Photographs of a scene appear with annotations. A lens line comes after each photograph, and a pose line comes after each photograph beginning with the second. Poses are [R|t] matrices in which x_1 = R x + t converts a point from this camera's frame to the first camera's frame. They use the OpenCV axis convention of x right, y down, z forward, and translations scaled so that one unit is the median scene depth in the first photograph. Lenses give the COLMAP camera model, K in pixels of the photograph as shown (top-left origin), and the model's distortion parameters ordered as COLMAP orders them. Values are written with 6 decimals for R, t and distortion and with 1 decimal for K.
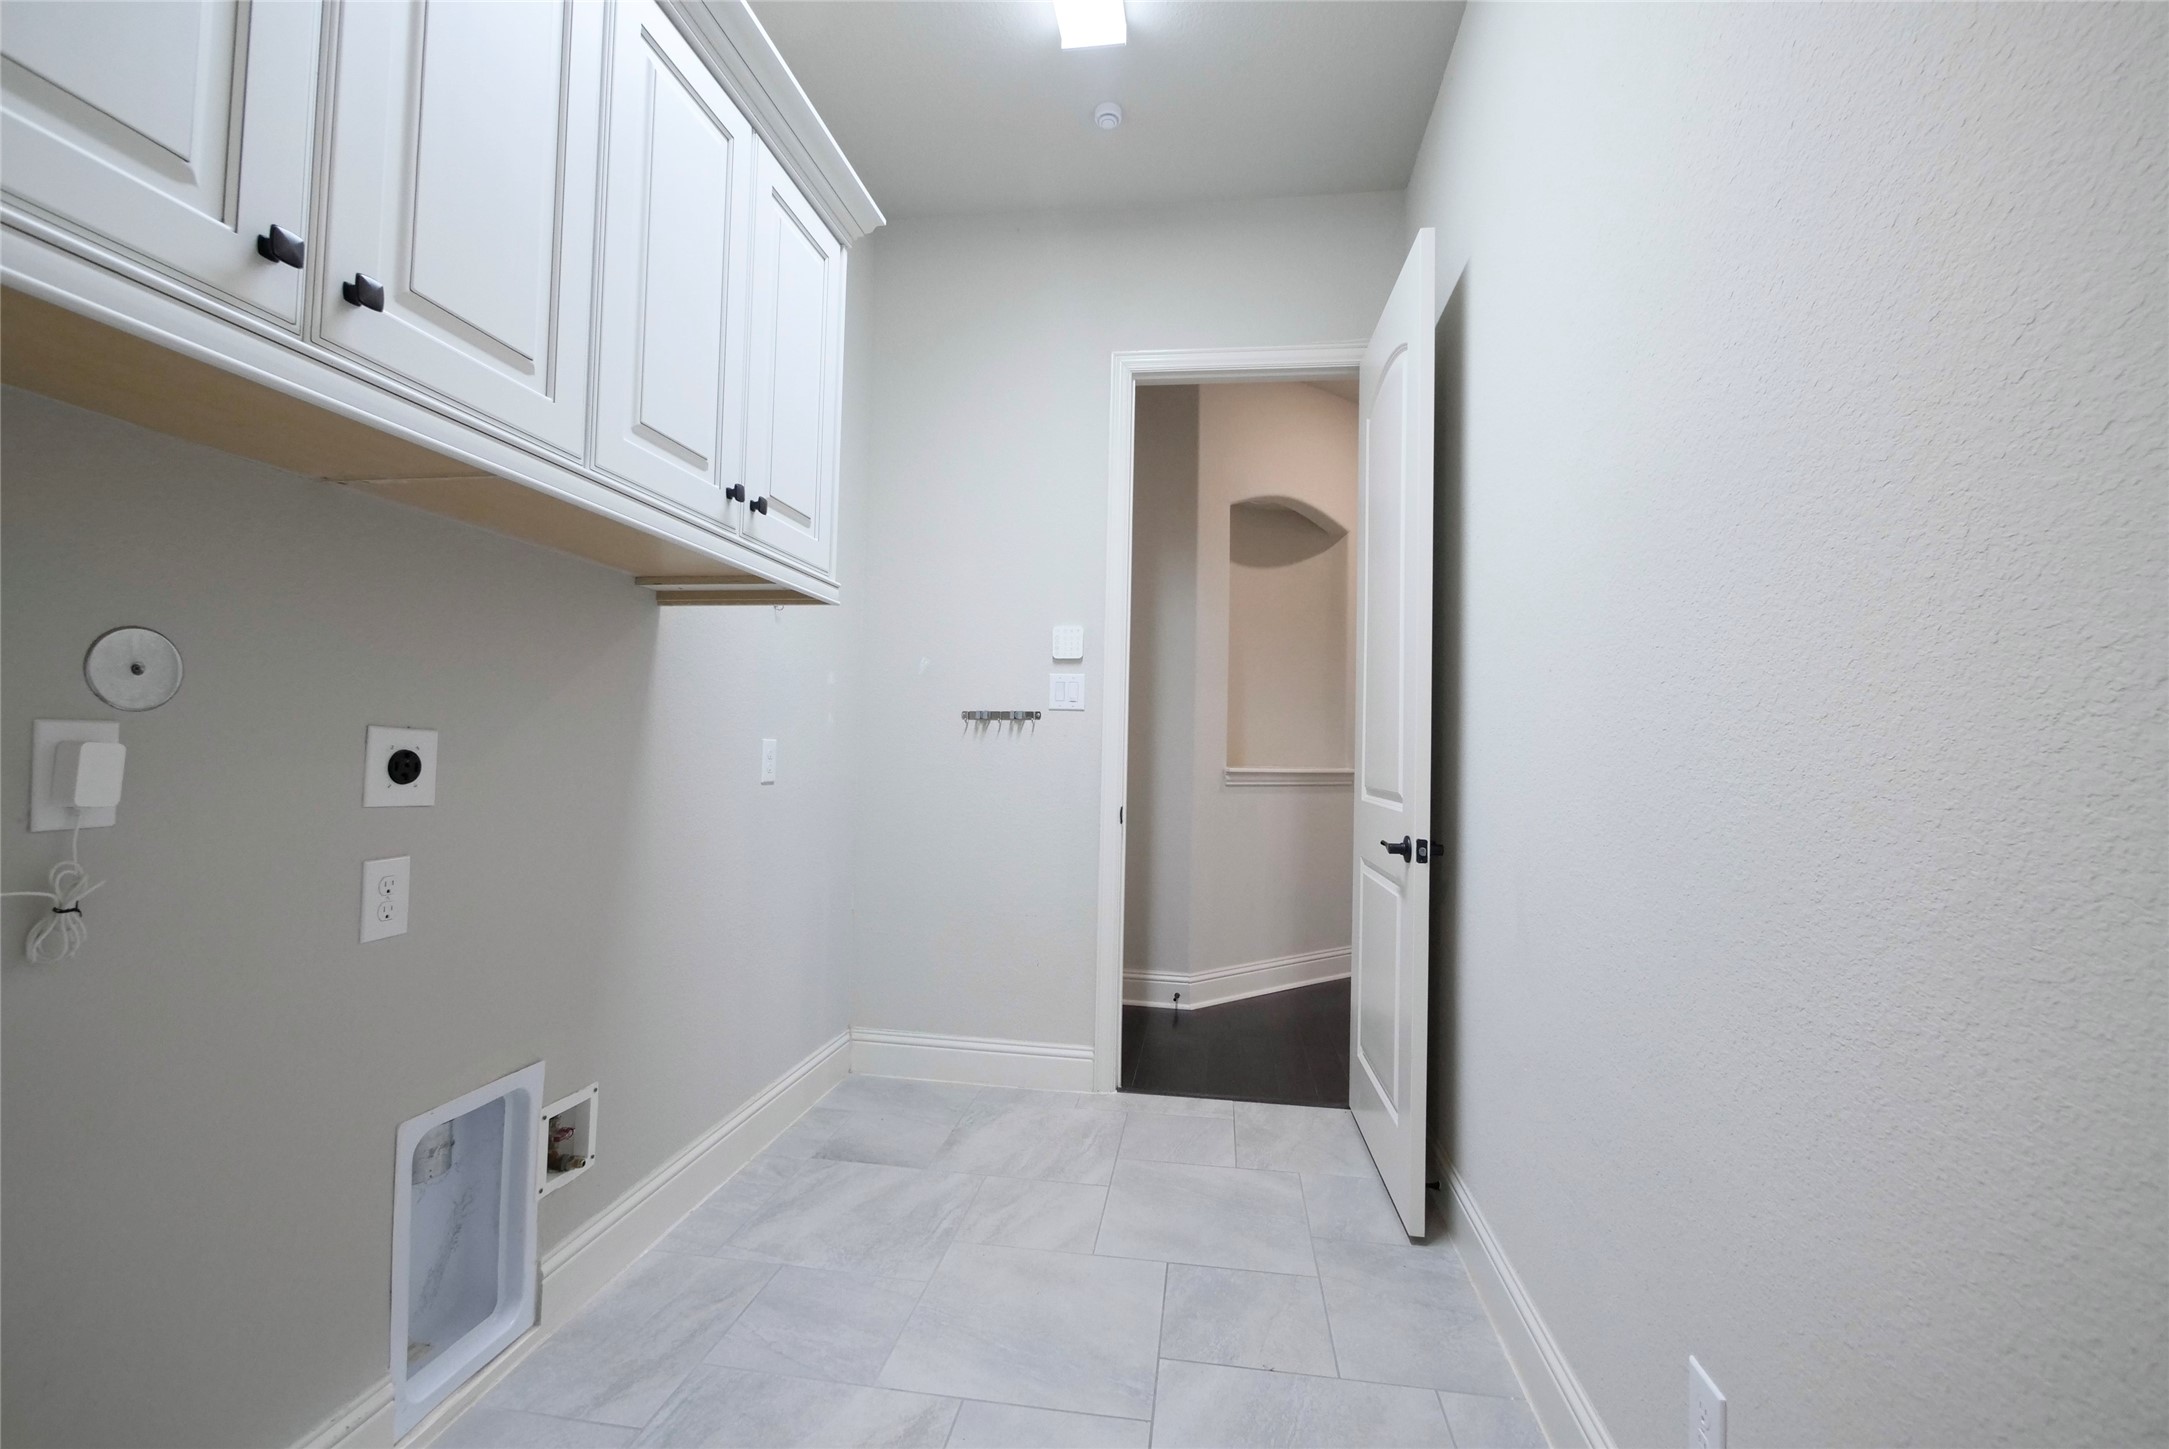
lens RADIAL K [[918.9, 0, 1081.0], [0, 918.9, 715.0], [0, 0, 1]] dist [-0.003498, 0.000602]
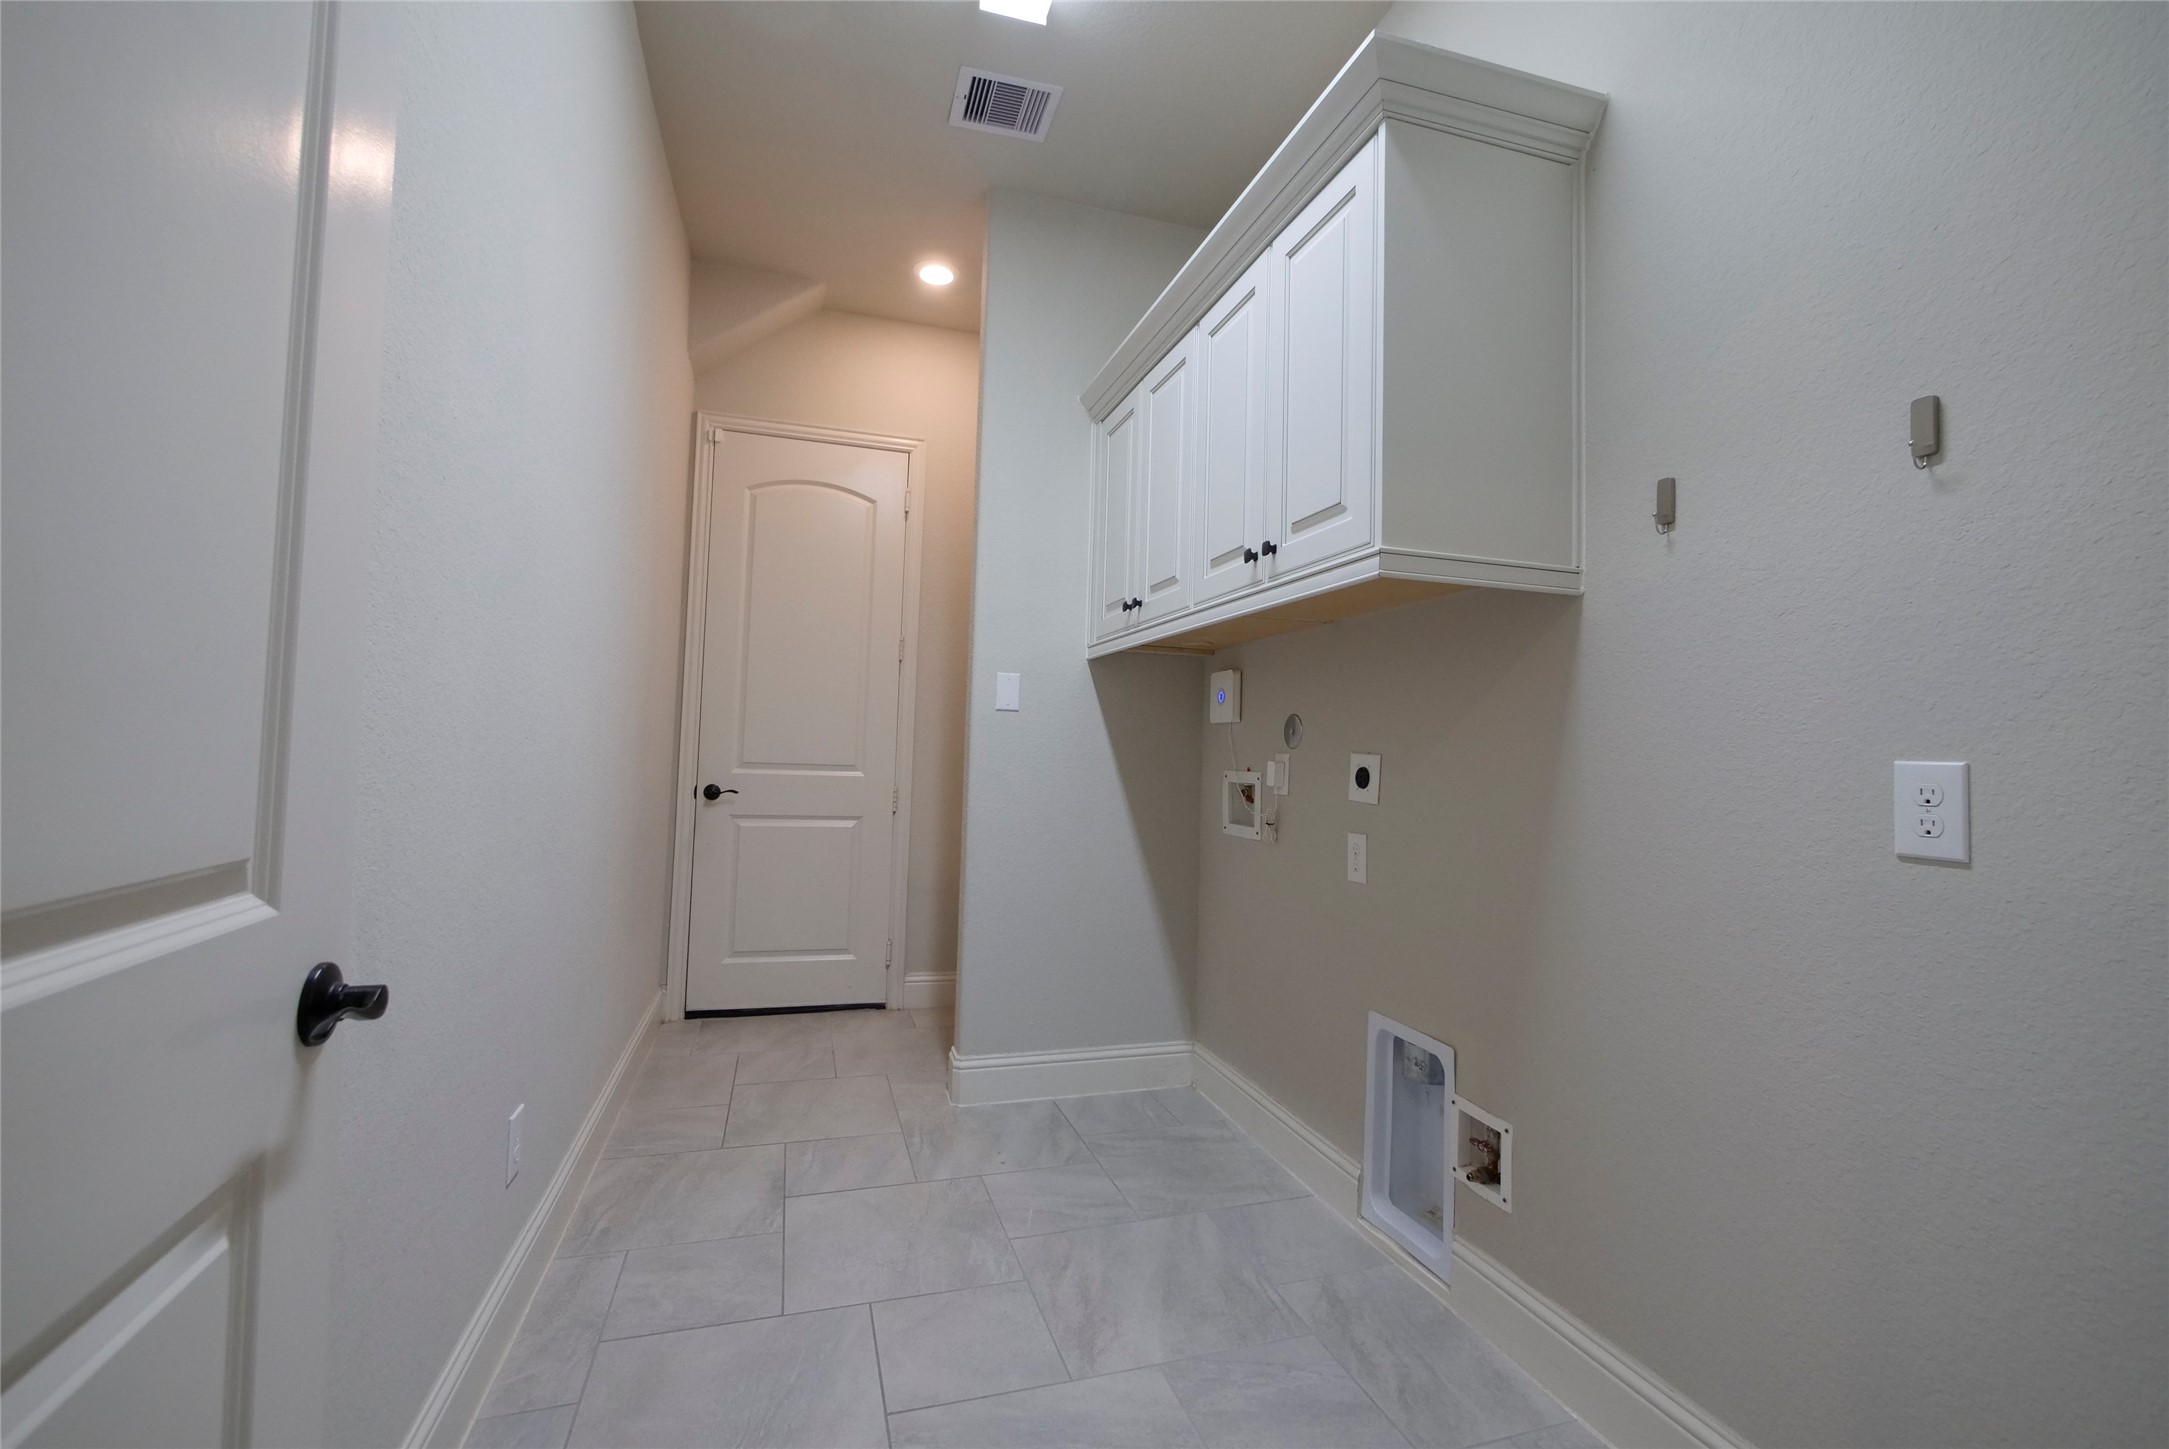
lens RADIAL K [[918.9, 0, 1081.0], [0, 918.9, 715.0], [0, 0, 1]] dist [-0.003498, 0.000602]
pose [[-0.899052, -0.063177, -0.433260, 0.364585], [-0.028681, 0.995908, -0.085704, 0.089625], [0.436902, -0.064626, -0.897185, 2.023119]]
